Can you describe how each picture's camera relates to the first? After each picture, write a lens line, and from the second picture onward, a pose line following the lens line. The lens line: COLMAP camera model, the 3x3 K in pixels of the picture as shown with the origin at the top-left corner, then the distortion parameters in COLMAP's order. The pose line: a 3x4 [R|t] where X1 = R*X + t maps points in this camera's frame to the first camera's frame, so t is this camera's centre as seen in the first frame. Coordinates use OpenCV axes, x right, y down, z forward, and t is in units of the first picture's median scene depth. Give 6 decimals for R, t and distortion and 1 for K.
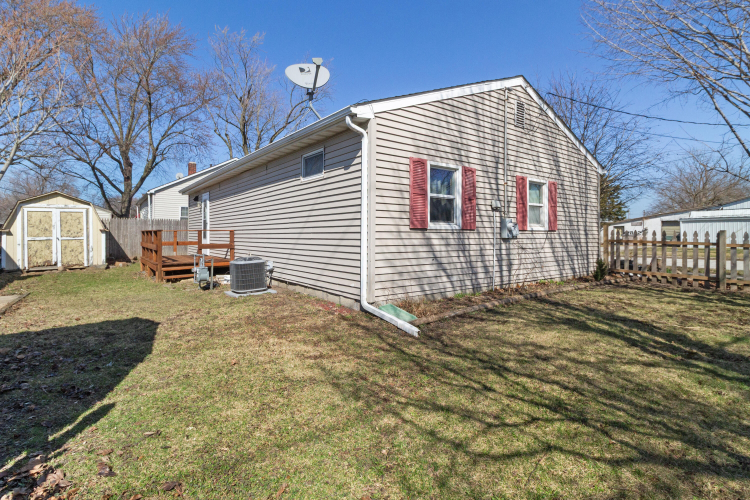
lens RADIAL K [[363.2, 0, 375.5], [0, 363.2, 228.8], [0, 0, 1]] dist [0.000063, 0.000405]
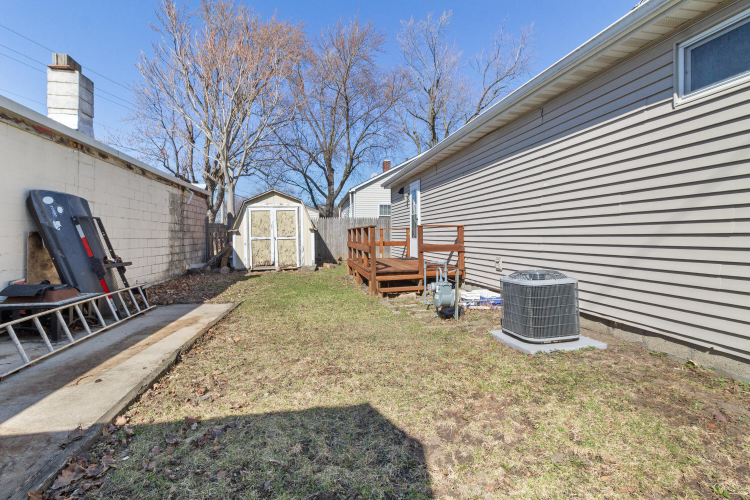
lens RADIAL K [[352.4, 0, 381.1], [0, 352.4, 234.7], [0, 0, 1]] dist [-0.000176, -0.000159]
pose [[0.898975, -0.005872, -0.437960, -0.177222], [0.012229, 0.999857, 0.011695, 0.008757], [0.437829, -0.015869, 0.898918, 0.239908]]
